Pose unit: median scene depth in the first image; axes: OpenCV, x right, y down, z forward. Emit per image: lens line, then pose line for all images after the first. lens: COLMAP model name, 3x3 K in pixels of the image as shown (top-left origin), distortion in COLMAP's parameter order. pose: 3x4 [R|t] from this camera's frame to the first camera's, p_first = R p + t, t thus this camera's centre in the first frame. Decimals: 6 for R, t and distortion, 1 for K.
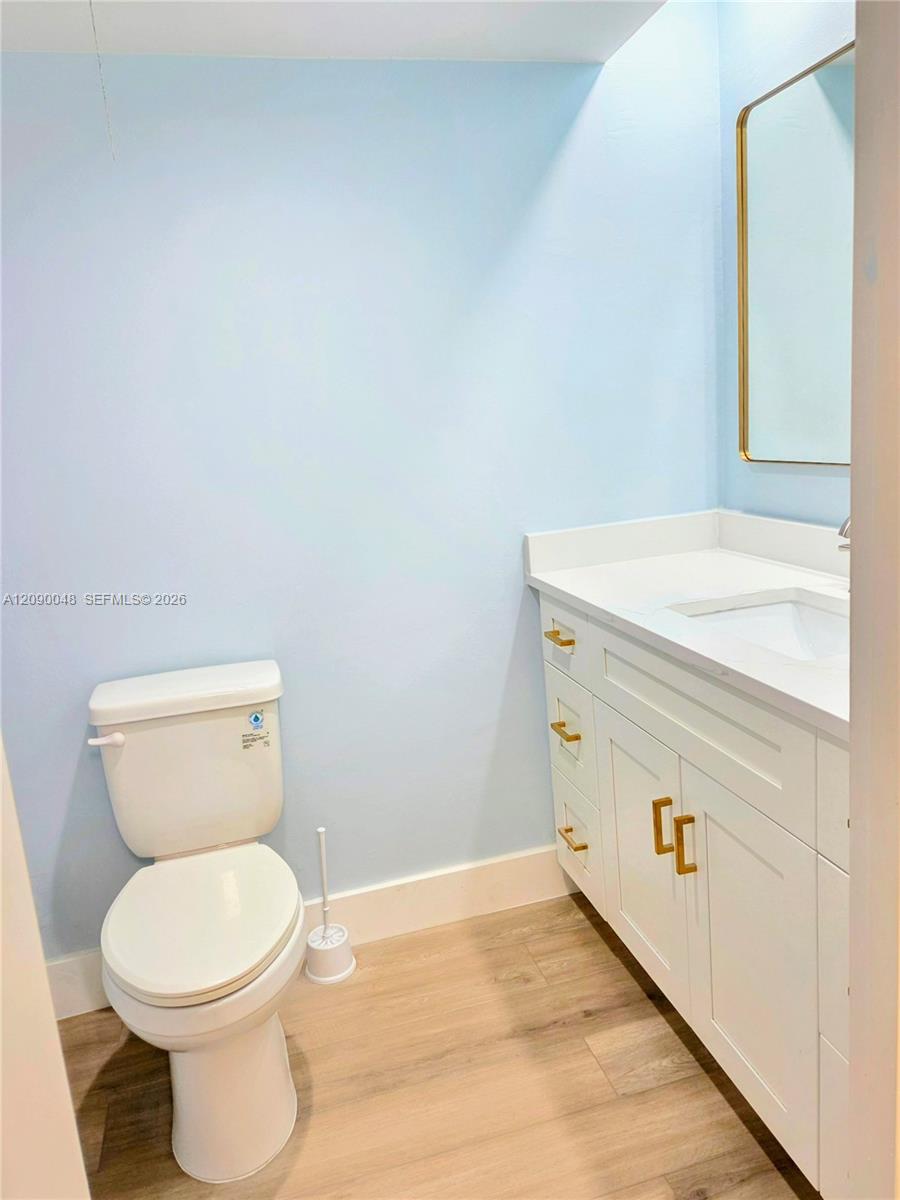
lens RADIAL K [[845.4, 0, 447.9], [0, 845.4, 577.4], [0, 0, 1]] dist [-0.005150, -0.001801]
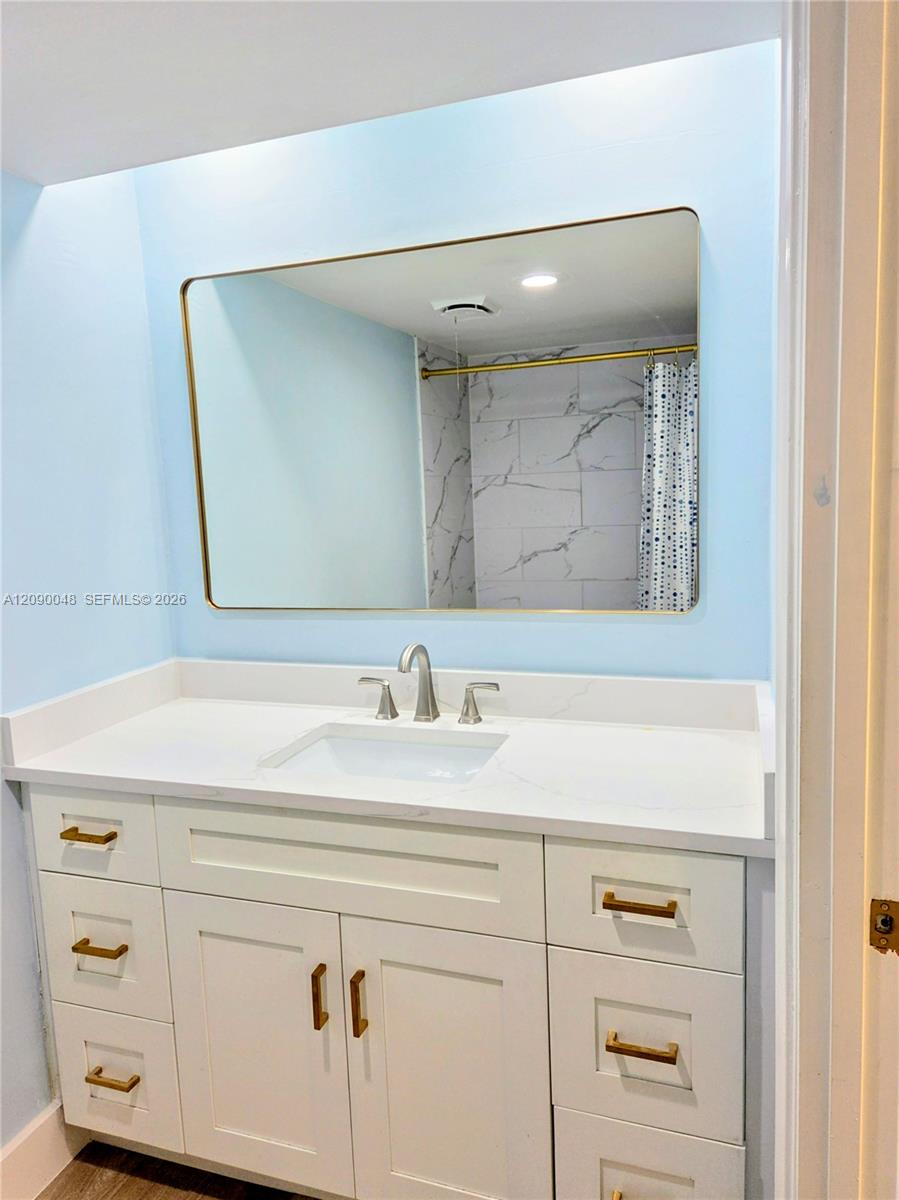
lens RADIAL K [[809.7, 0, 450.2], [0, 809.7, 596.6], [0, 0, 1]] dist [0.072185, -0.070128]
pose [[0.553341, -0.041598, 0.831915, -0.337291], [0.144516, 0.988400, -0.046701, -0.071220], [-0.820322, 0.146066, 0.552934, 0.243585]]
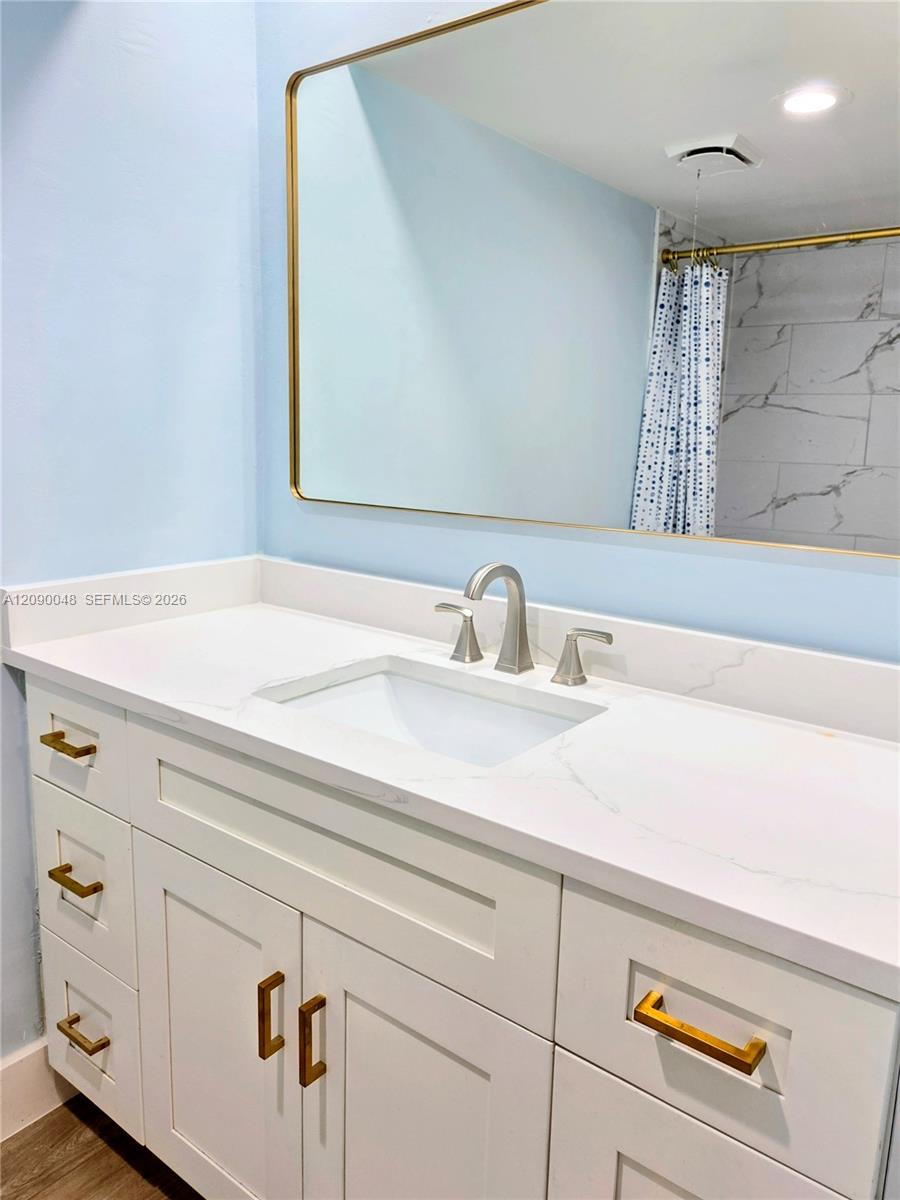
lens RADIAL K [[853.0, 0, 458.9], [0, 853.0, 580.4], [0, 0, 1]] dist [0.075904, -0.085291]
pose [[0.780495, 0.001594, 0.625161, -0.057925], [0.020490, 0.999394, -0.028130, -0.033922], [-0.624827, 0.034765, 0.779989, 0.269775]]
